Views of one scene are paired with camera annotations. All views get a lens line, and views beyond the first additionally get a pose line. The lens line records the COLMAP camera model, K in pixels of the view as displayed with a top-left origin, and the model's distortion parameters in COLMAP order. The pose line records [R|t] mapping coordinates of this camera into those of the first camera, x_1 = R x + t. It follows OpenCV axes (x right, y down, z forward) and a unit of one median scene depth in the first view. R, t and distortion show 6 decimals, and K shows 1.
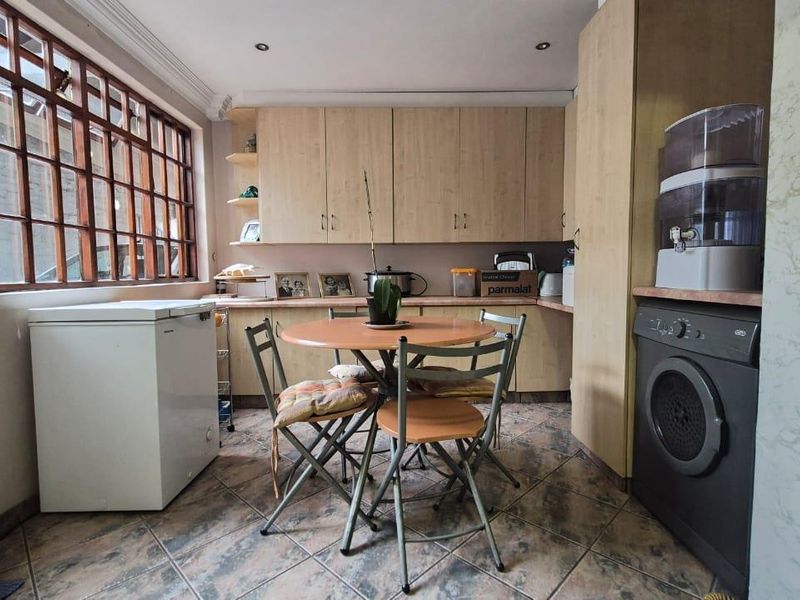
lens RADIAL K [[415.7, 0, 416.7], [0, 415.7, 299.9], [0, 0, 1]] dist [-0.006837, 0.000362]
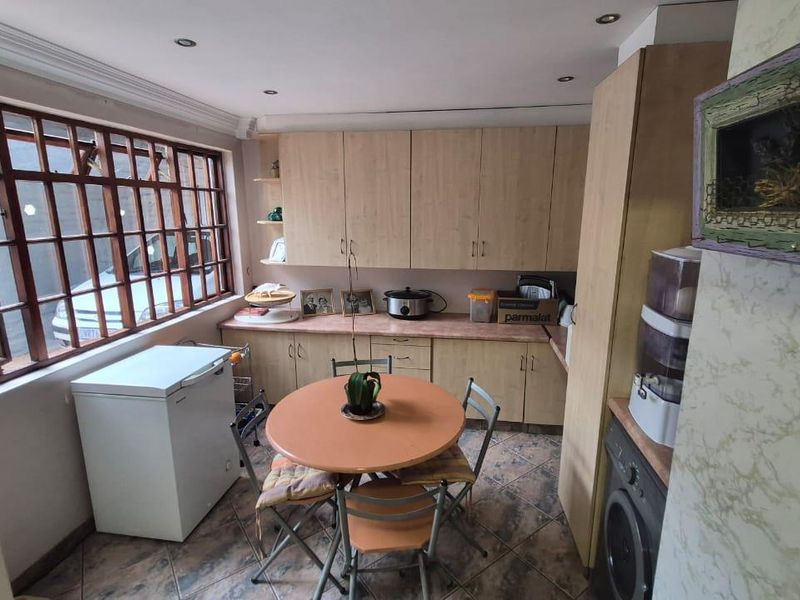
lens RADIAL K [[415.7, 0, 415.7], [0, 415.7, 300.4], [0, 0, 1]] dist [-0.006837, 0.000362]
pose [[0.986569, 0.048091, -0.156104, 0.156388], [-0.024427, 0.988367, 0.150111, -0.281024], [0.161507, -0.144281, 0.976268, 0.011839]]
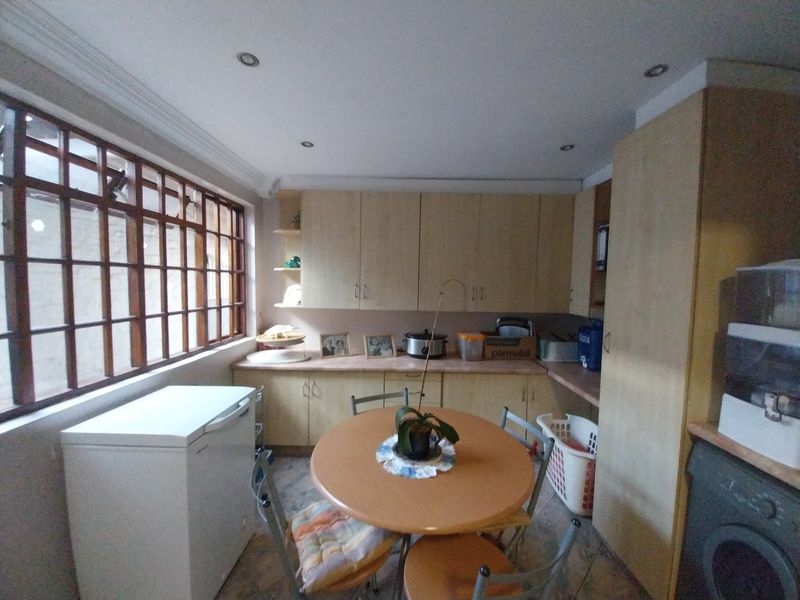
lens RADIAL K [[311.4, 0, 412.7], [0, 311.4, 303.3], [0, 0, 1]] dist [-0.006441, -0.006549]
pose [[0.999402, 0.029572, -0.017909, -0.073057], [-0.029730, 0.999521, -0.008614, -0.198518], [0.017645, 0.009141, 0.999803, 0.202006]]
